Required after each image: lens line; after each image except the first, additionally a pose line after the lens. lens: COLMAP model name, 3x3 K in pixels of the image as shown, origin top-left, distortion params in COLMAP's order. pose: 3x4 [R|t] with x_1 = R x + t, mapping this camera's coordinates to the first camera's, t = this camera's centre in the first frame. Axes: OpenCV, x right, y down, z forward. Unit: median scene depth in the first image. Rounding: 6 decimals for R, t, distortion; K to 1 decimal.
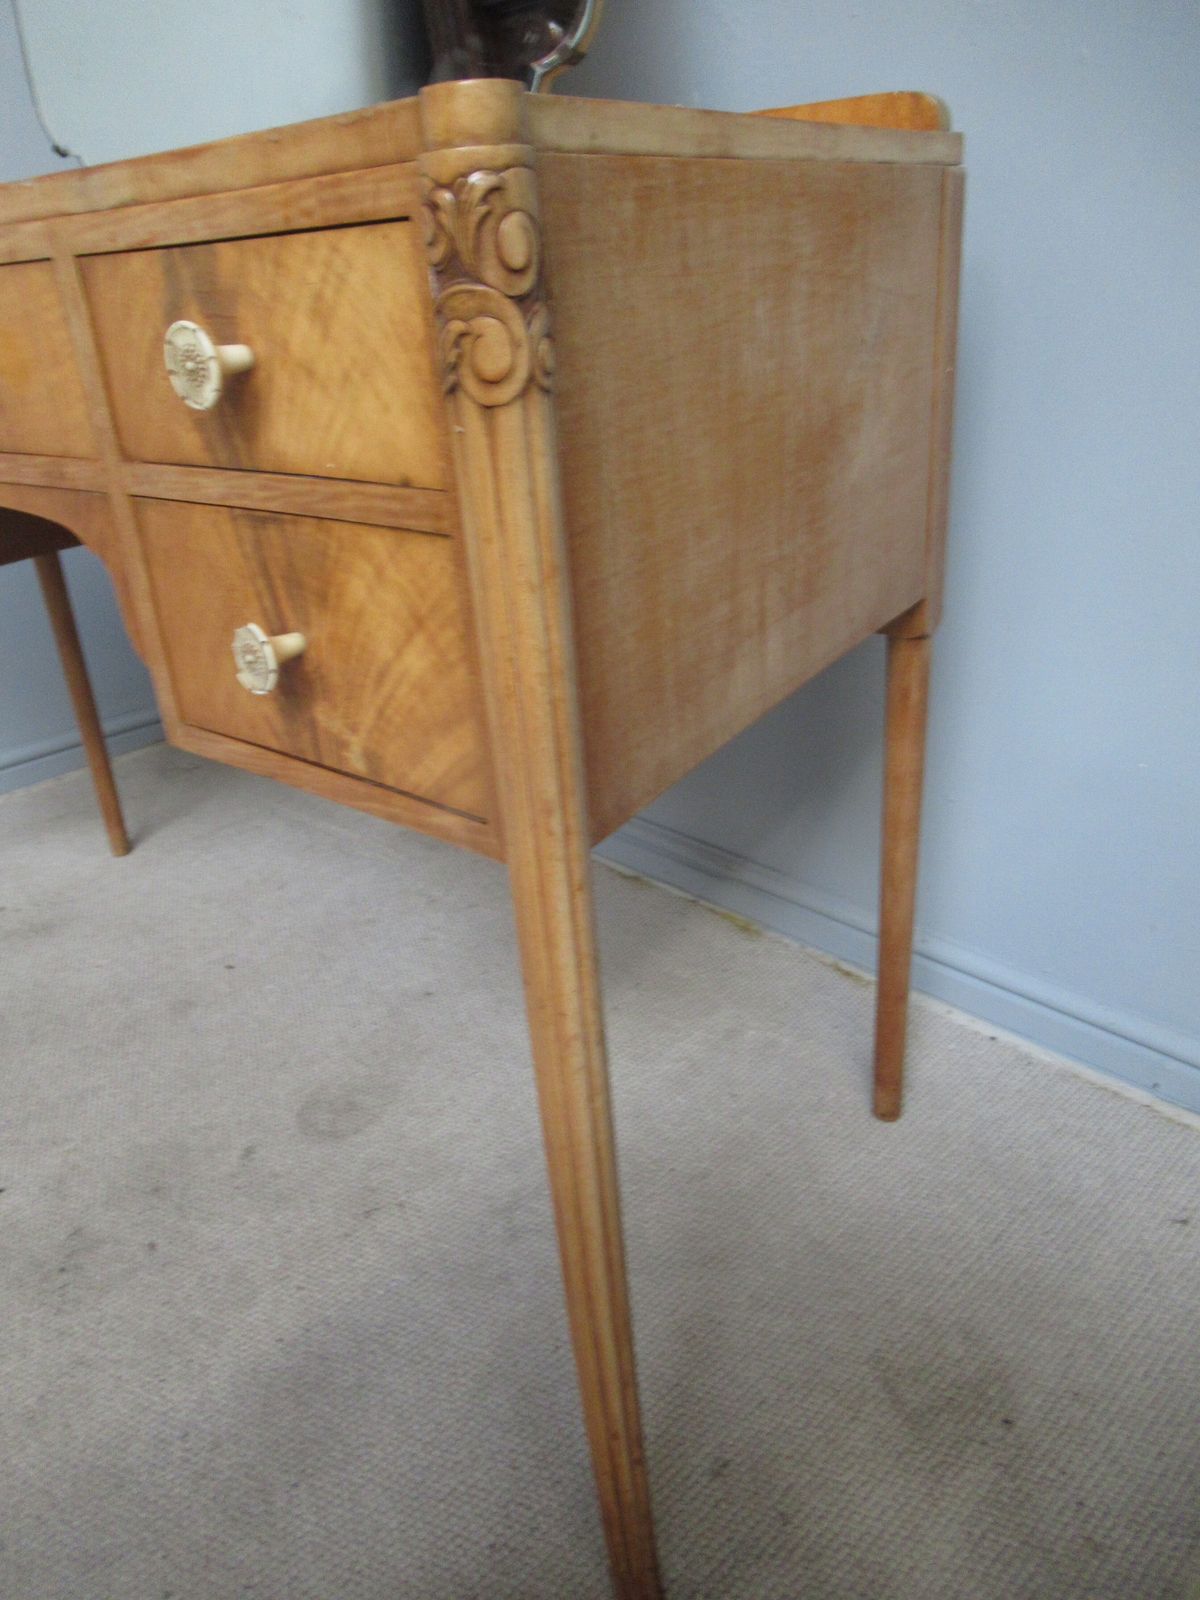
lens RADIAL K [[1190.4, 0, 600.0], [0, 1190.4, 800.0], [0, 0, 1]] dist [-0.008708, -0.004559]
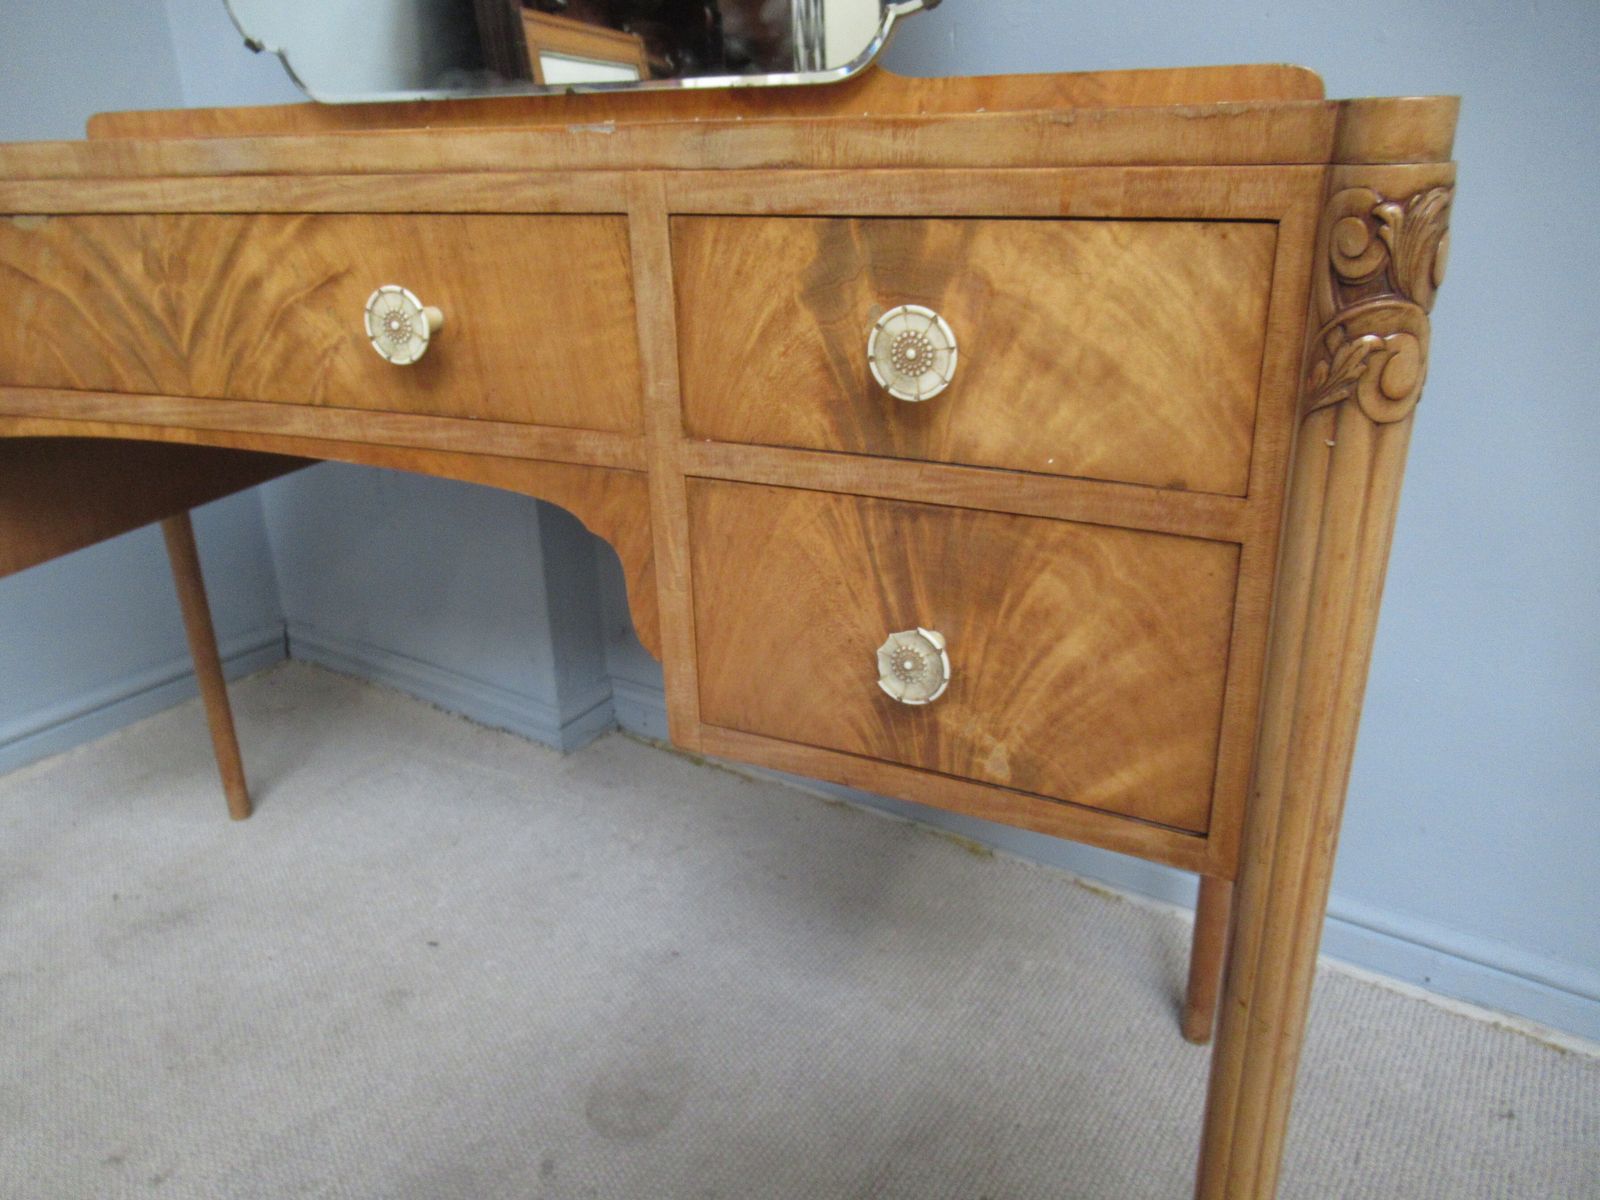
lens RADIAL K [[1190.1, 0, 795.7], [0, 1190.1, 607.5], [0, 0, 1]] dist [0.000224, -0.001261]
pose [[0.974777, -0.040424, 0.219488, -0.546101], [0.053311, 0.997164, -0.053112, -0.114524], [-0.216719, 0.063474, 0.974168, 0.136917]]
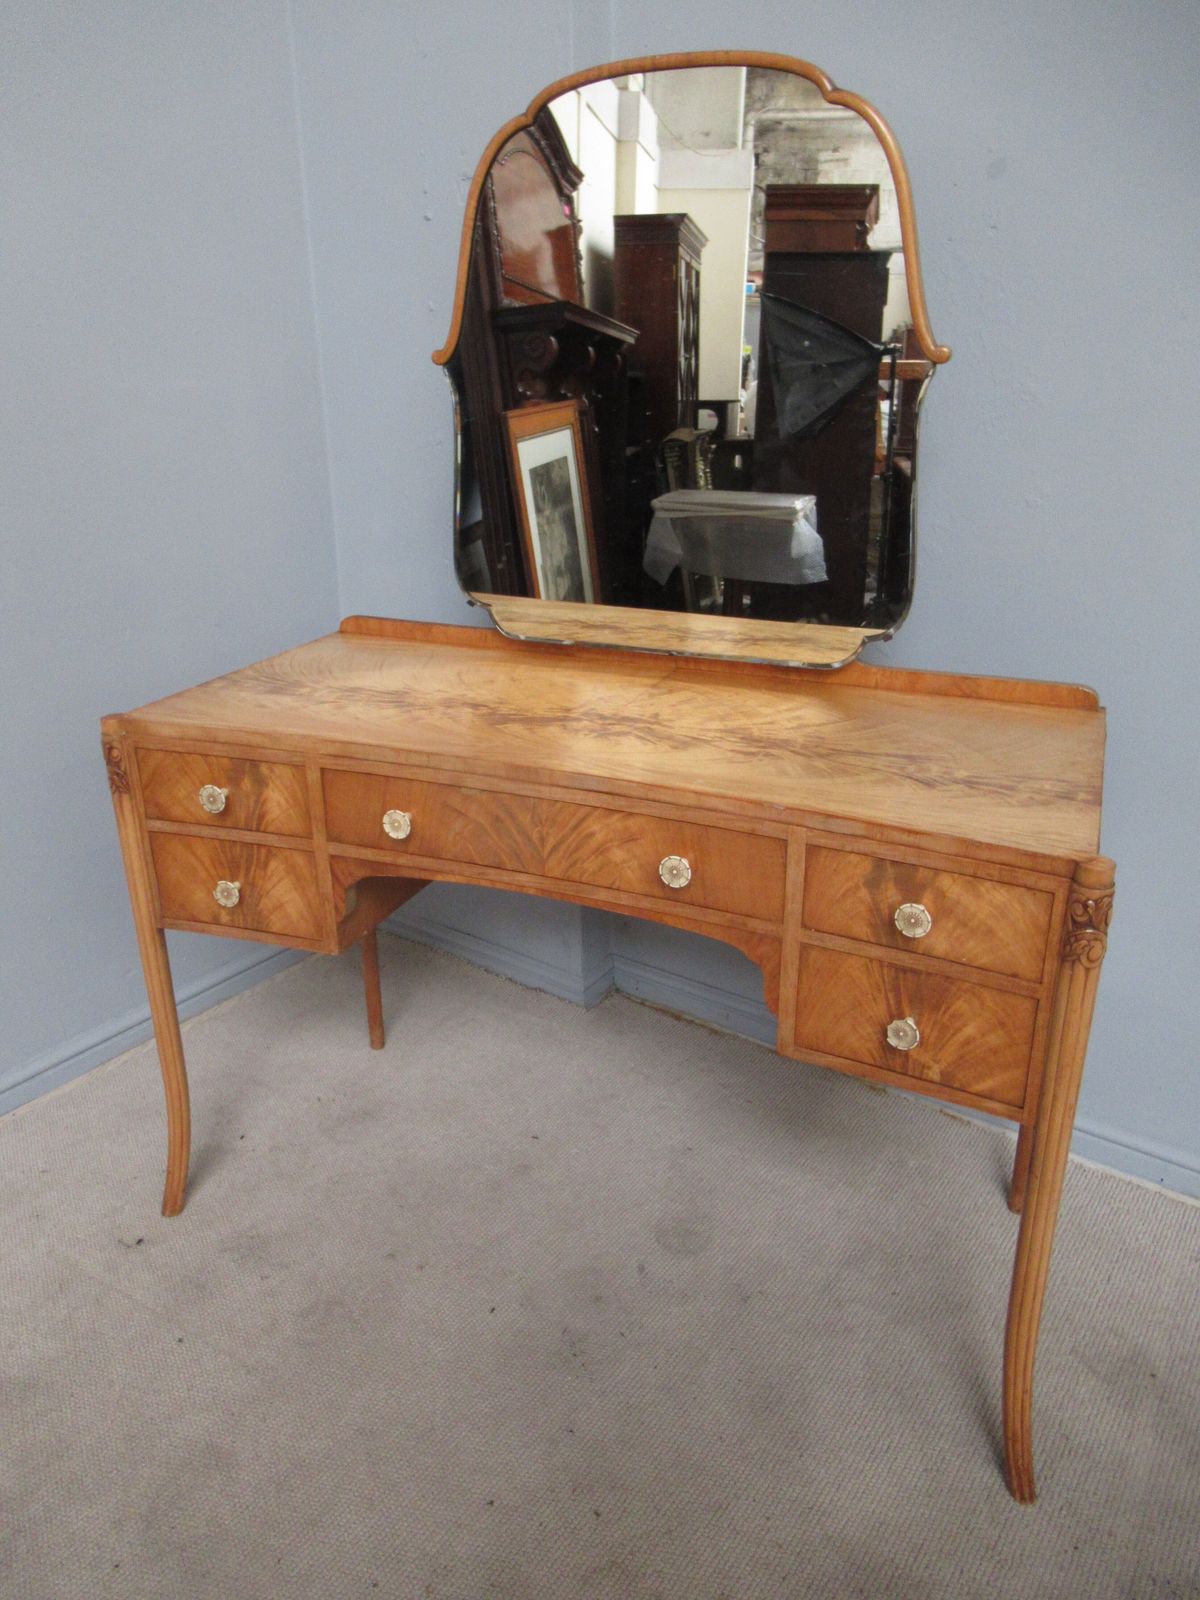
lens RADIAL K [[1194.4, 0, 596.6], [0, 1194.4, 799.3], [0, 0, 1]] dist [-0.006474, -0.006882]
pose [[0.980370, -0.011810, 0.196813, -1.209928], [0.023736, 0.998014, -0.058347, -0.414851], [-0.195733, 0.061873, 0.978703, -1.008732]]
